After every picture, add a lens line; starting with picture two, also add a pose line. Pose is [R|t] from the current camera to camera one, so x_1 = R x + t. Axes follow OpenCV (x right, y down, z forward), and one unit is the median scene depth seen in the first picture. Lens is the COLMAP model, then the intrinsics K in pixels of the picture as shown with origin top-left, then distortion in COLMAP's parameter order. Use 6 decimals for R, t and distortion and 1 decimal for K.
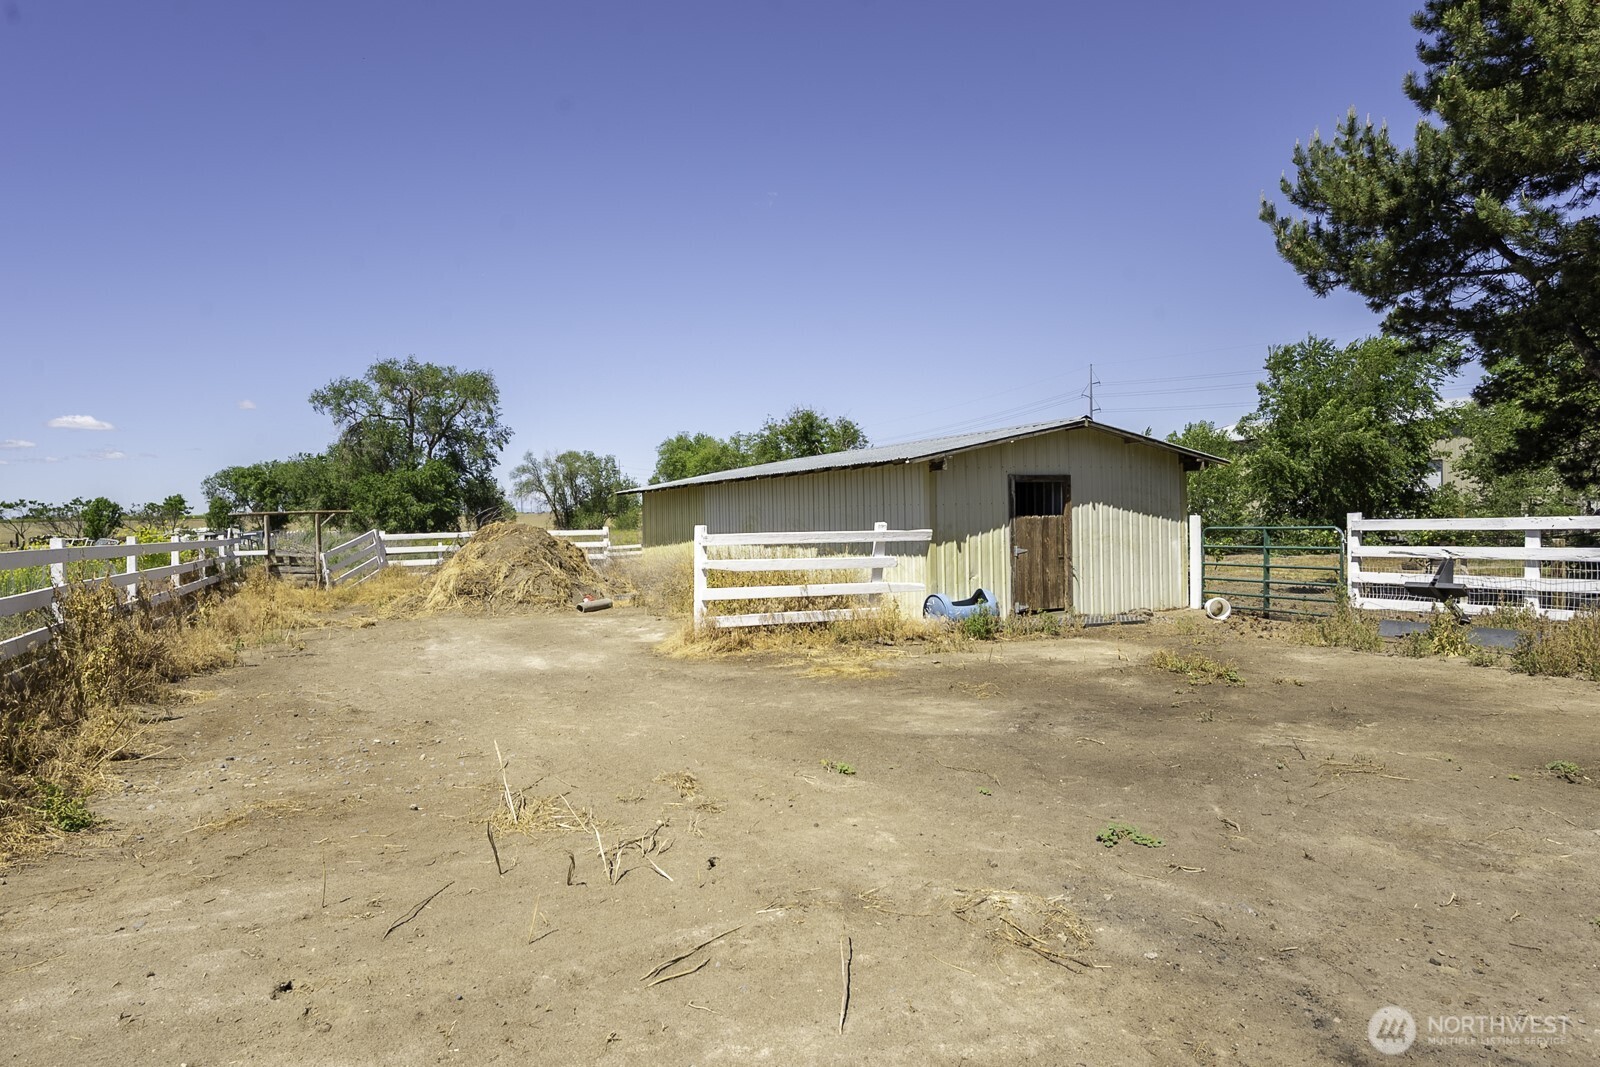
lens RADIAL K [[869.7, 0, 786.5], [0, 869.7, 524.1], [0, 0, 1]] dist [-0.001673, -0.000624]
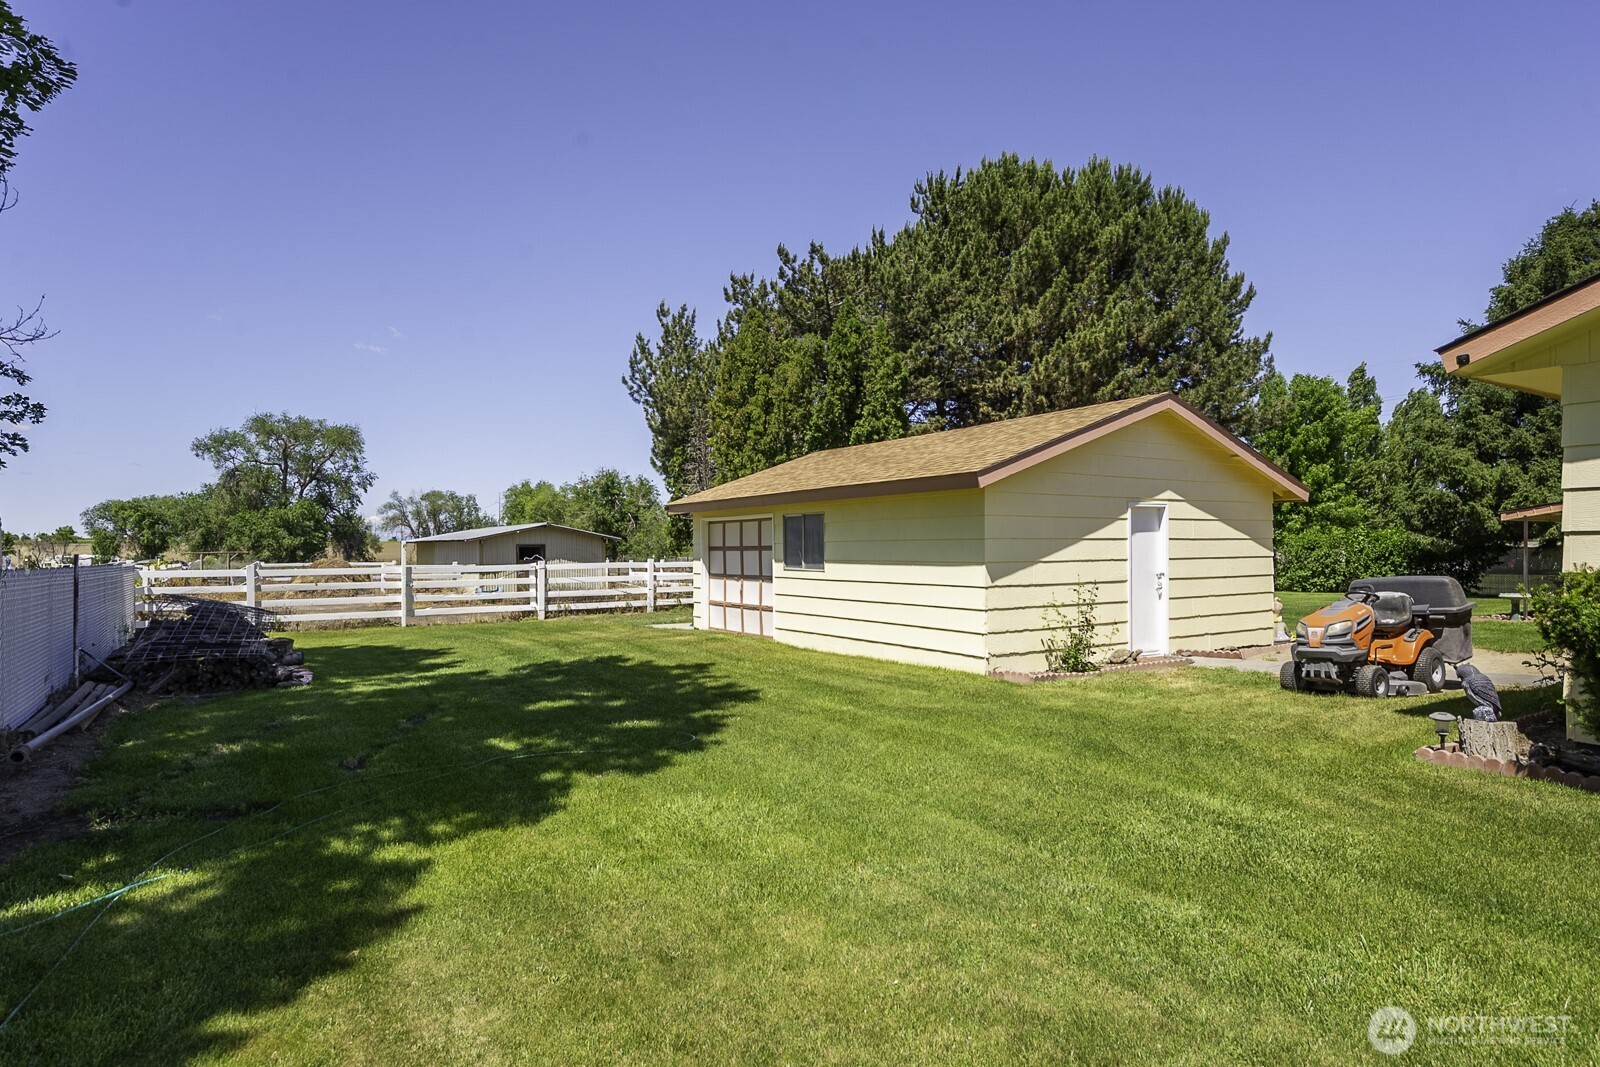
lens RADIAL K [[869.7, 0, 808.4], [0, 869.7, 545.8], [0, 0, 1]] dist [-0.001673, -0.000624]
pose [[0.990705, 0.011604, 0.135531, 0.107920], [-0.010118, 0.999881, -0.011649, -0.004219], [-0.135650, 0.010170, 0.990705, -0.249565]]
